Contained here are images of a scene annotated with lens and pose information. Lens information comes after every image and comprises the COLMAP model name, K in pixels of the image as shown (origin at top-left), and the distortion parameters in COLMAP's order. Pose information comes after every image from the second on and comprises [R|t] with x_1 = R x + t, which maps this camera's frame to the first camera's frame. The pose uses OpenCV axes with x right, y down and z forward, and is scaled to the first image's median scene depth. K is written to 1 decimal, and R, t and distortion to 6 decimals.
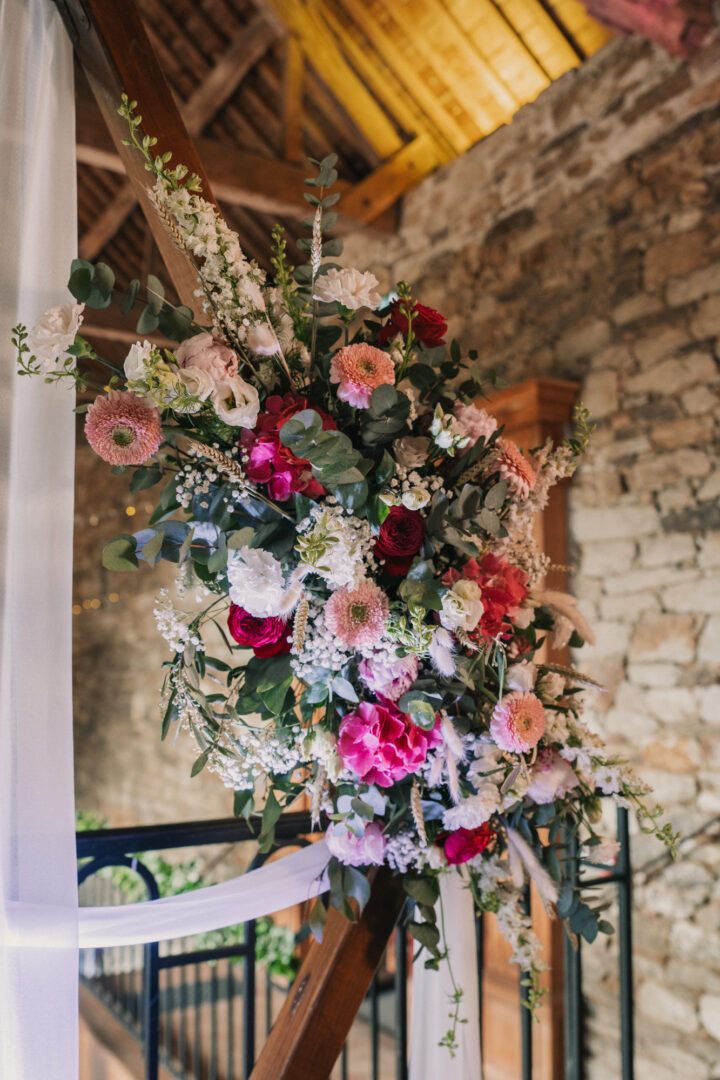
lens RADIAL K [[914.7, 0, 383.3], [0, 914.7, 553.5], [0, 0, 1]] dist [-0.067254, -0.003752]
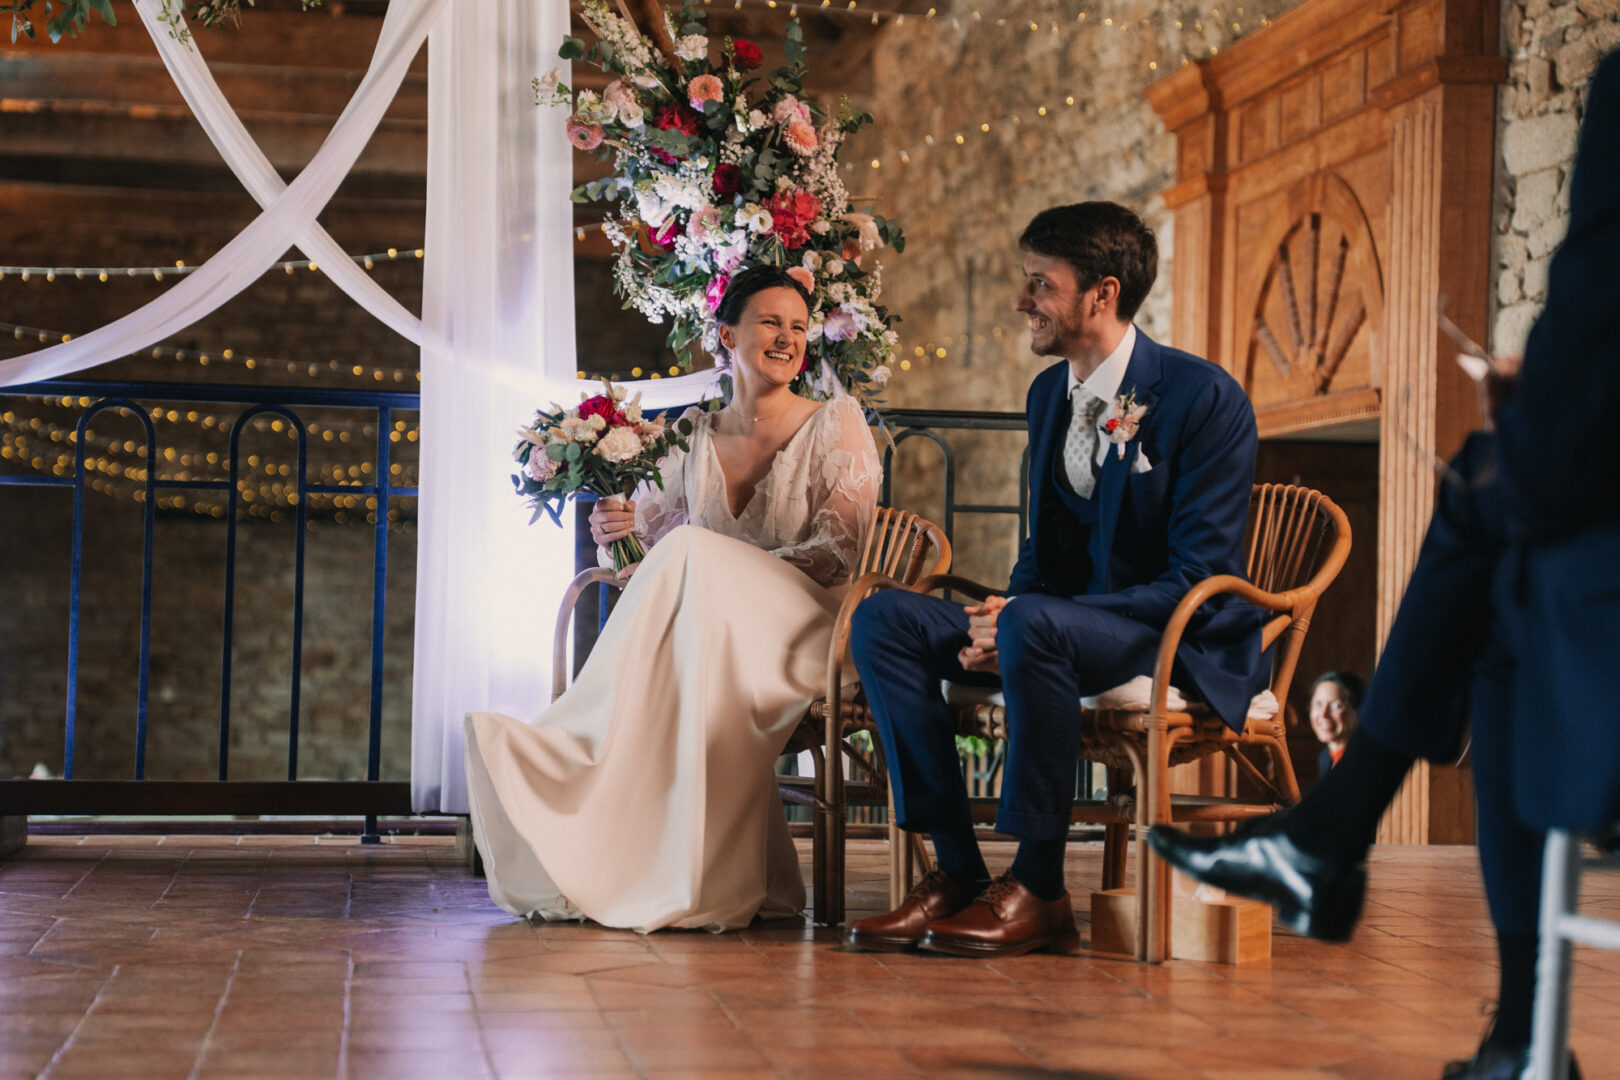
lens RADIAL K [[2874.7, 0, 810.0], [0, 2874.7, 540.0], [0, 0, 1]] dist [0.569472, -2.884417]
pose [[0.906290, 0.011584, -0.422498, 0.659431], [0.026972, 0.996002, 0.085165, 0.052039], [0.421796, -0.088580, 0.902354, -1.064572]]
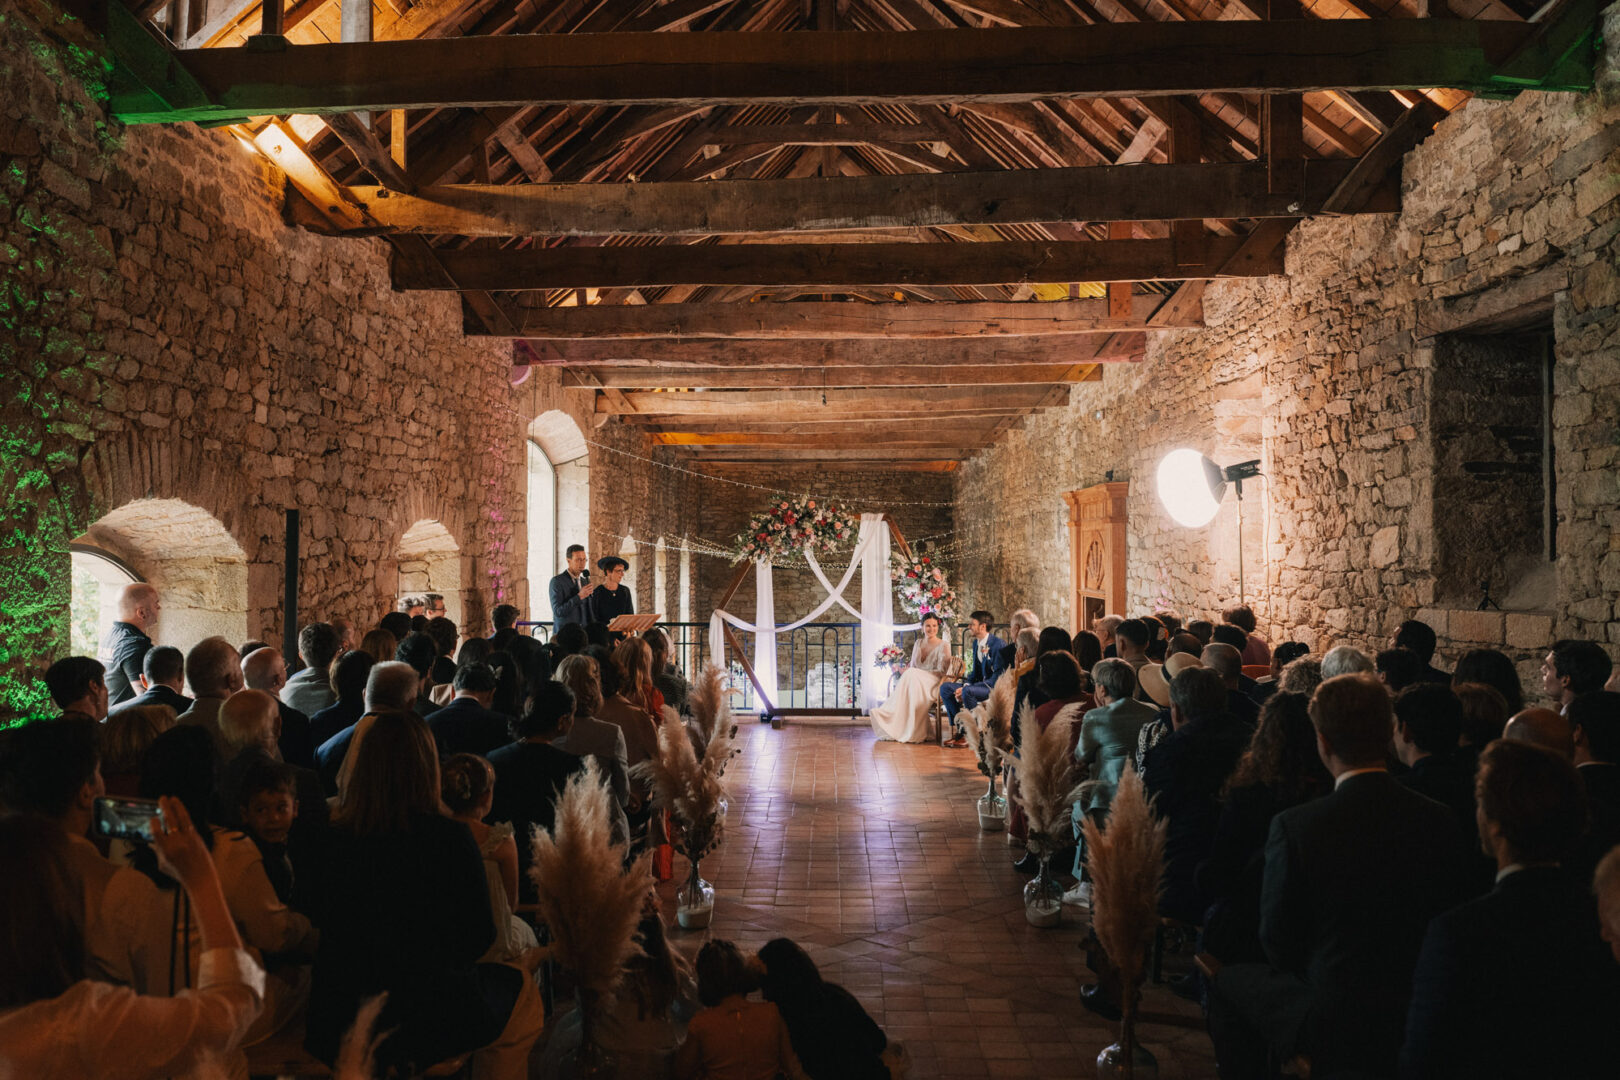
lens RADIAL K [[1341.7, 0, 814.4], [0, 1341.7, 533.4], [0, 0, 1]] dist [-0.073324, 0.006619]
pose [[0.824103, -0.006612, -0.566401, 1.644022], [0.064671, 0.994492, 0.082487, -0.421043], [0.562736, -0.104607, 0.819991, -2.576692]]
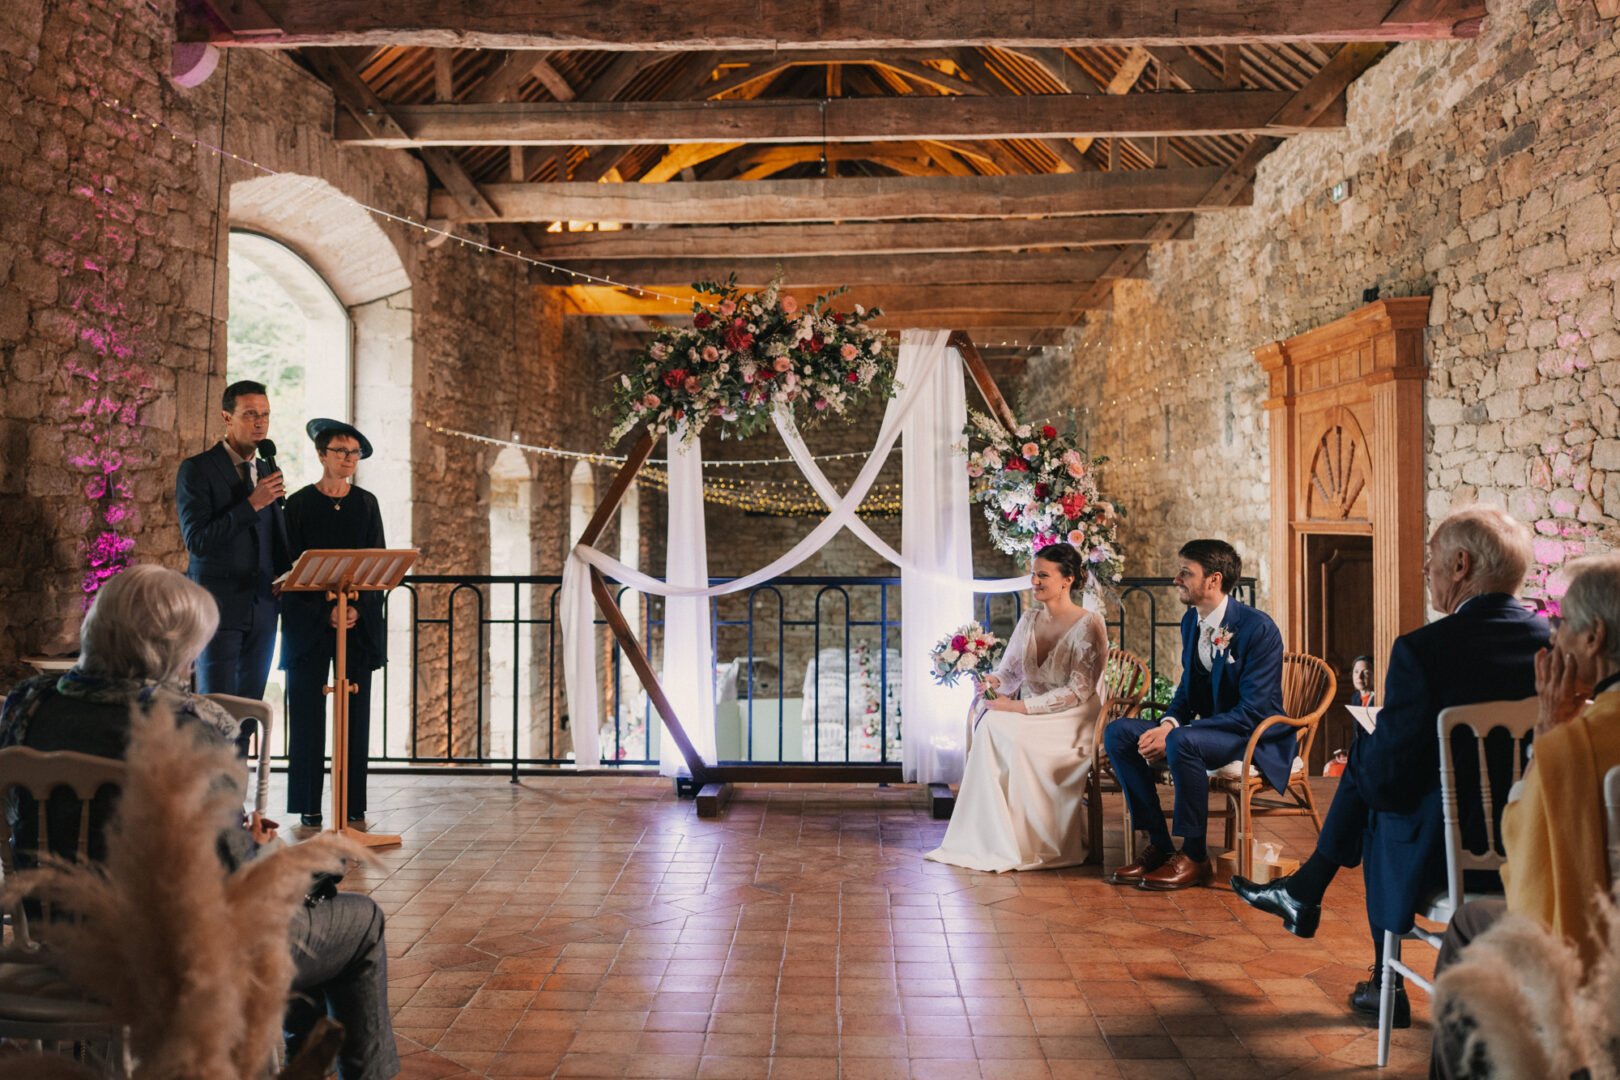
lens RADIAL K [[1574.3, 0, 813.4], [0, 1574.3, 461.6], [0, 0, 1]] dist [-0.054255, -0.018975]
pose [[0.820040, -0.018815, -0.571997, 0.772219], [0.066219, 0.995866, 0.062177, -0.157392], [0.568462, -0.088864, 0.817896, -1.274133]]
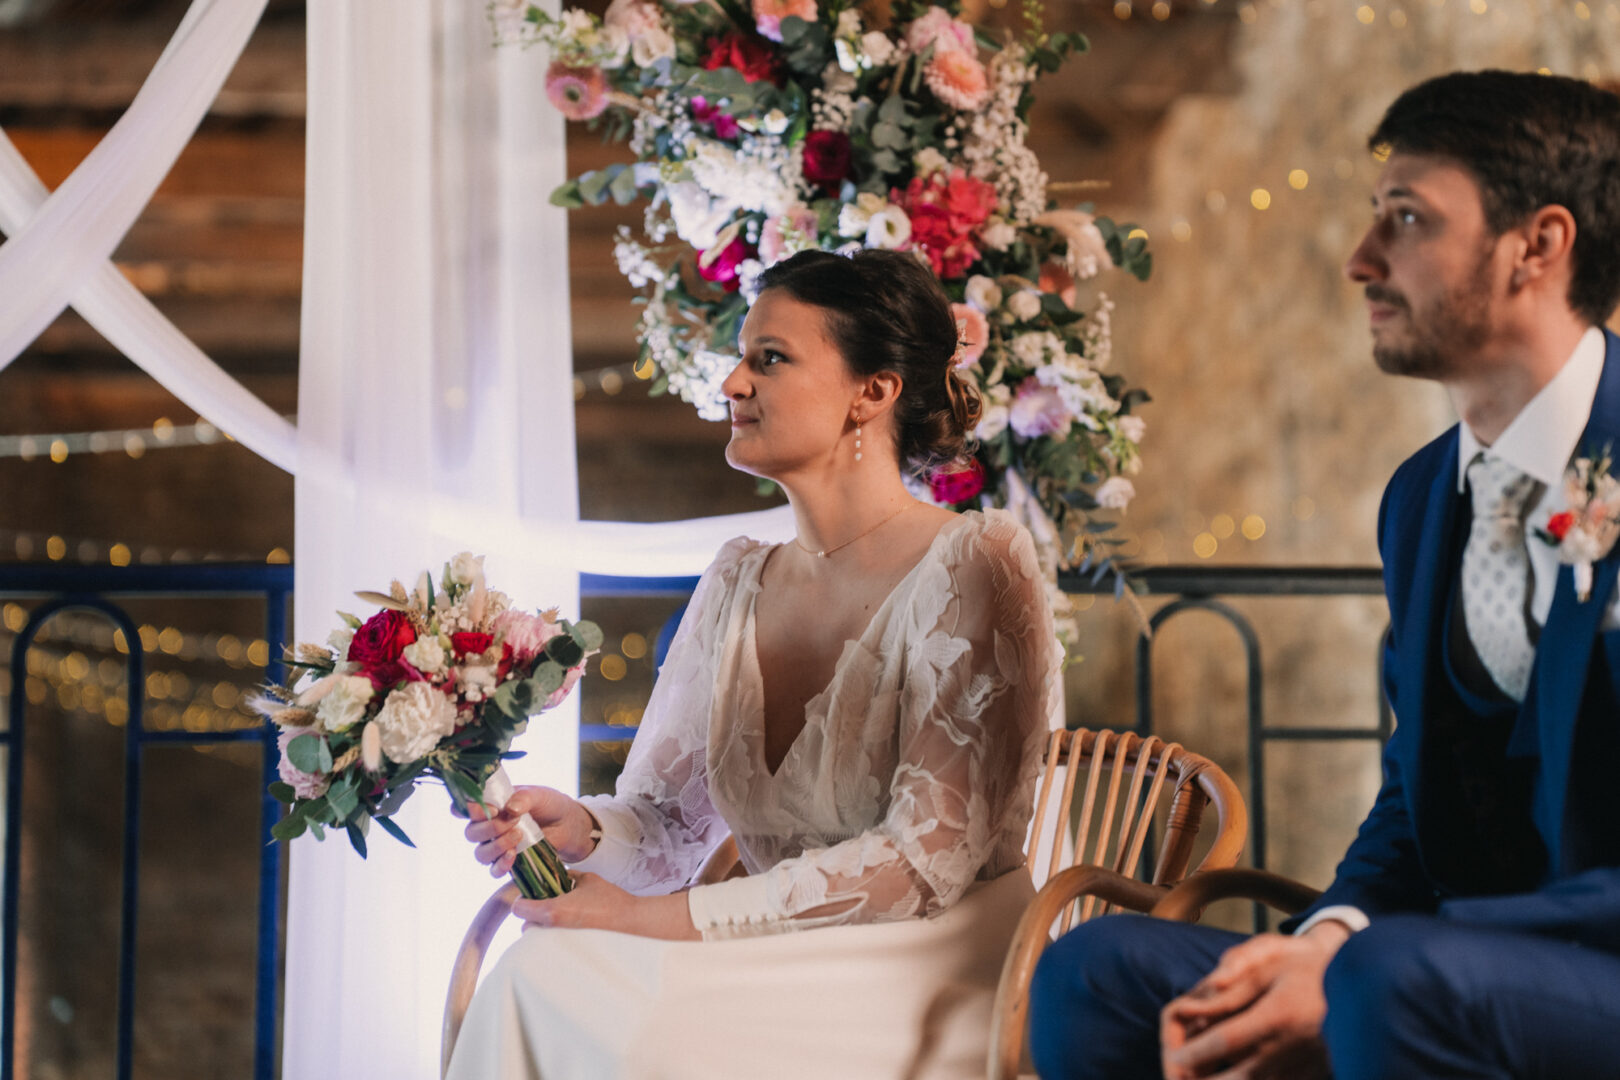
lens RADIAL K [[3193.6, 0, 936.8], [0, 3193.6, 538.7], [0, 0, 1]] dist [0.350585, 0.024941]
pose [[0.875411, -0.052792, -0.480487, 0.460257], [0.060968, 0.998139, 0.001412, 0.102420], [0.479519, -0.030530, 0.877000, -0.533629]]
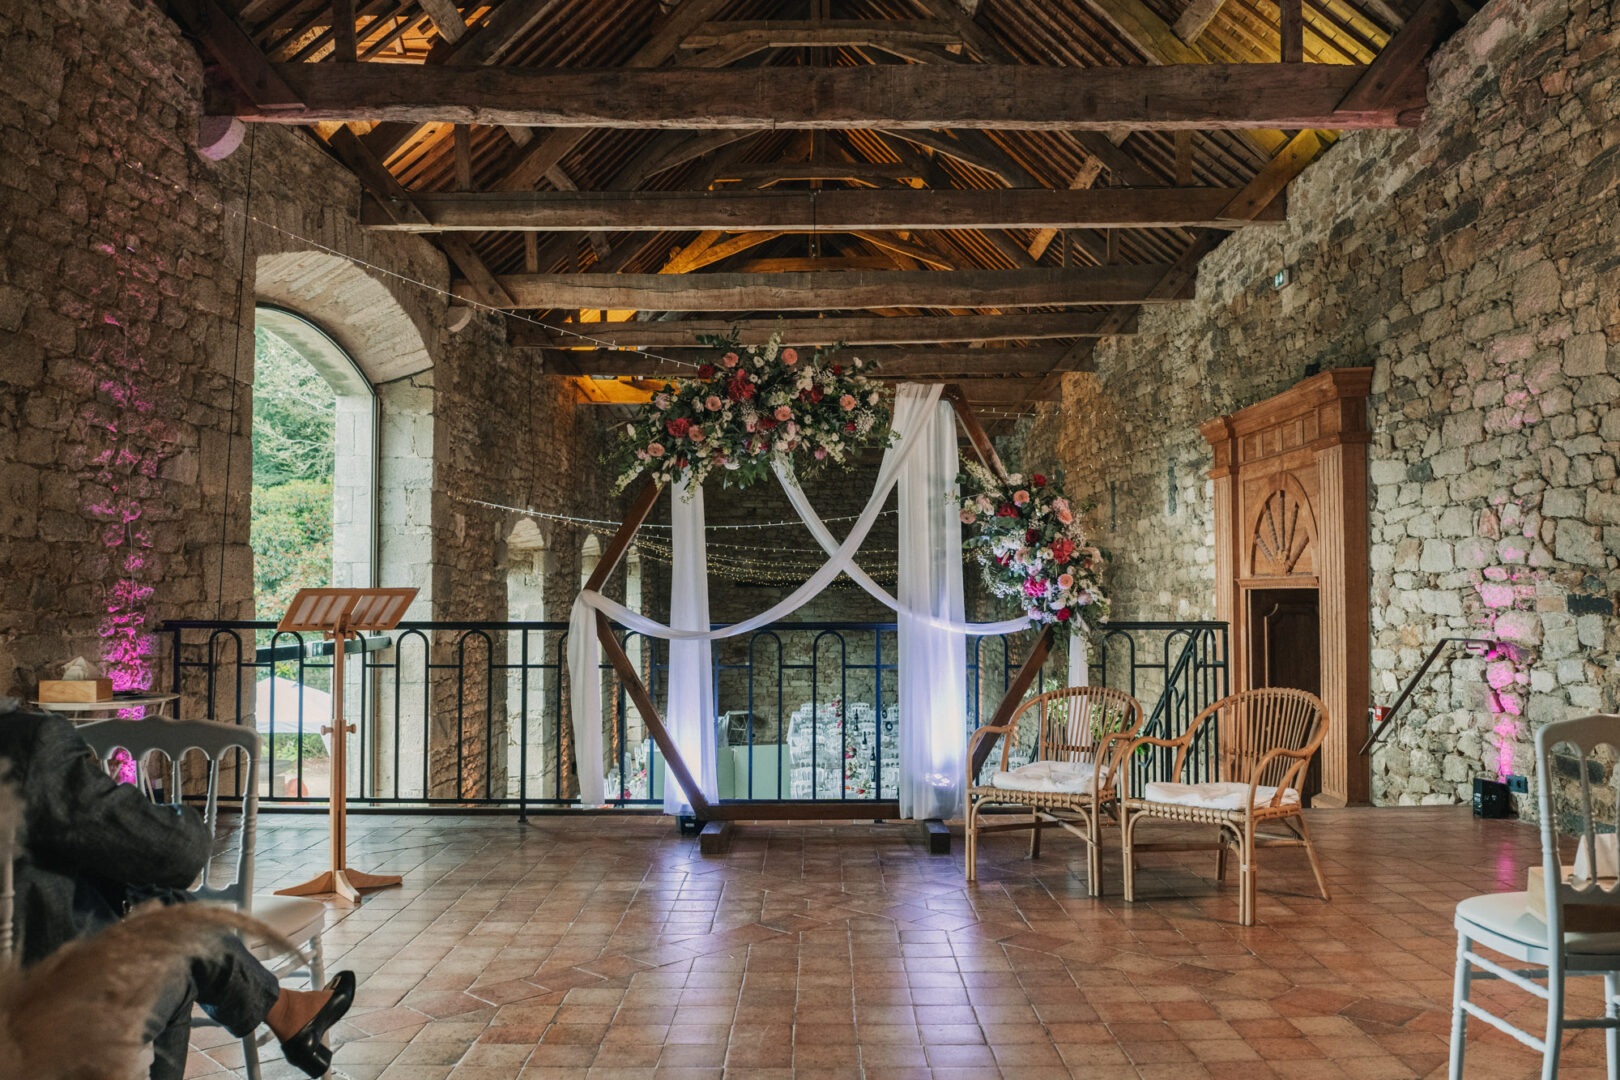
lens RADIAL K [[1338.0, 0, 849.2], [0, 1338.0, 523.5], [0, 0, 1]] dist [-0.064912, -0.008634]
pose [[0.844394, -0.028662, -0.534956, 0.633525], [0.064150, 0.996792, 0.047850, -0.103961], [0.531869, -0.074722, 0.843524, -1.125046]]
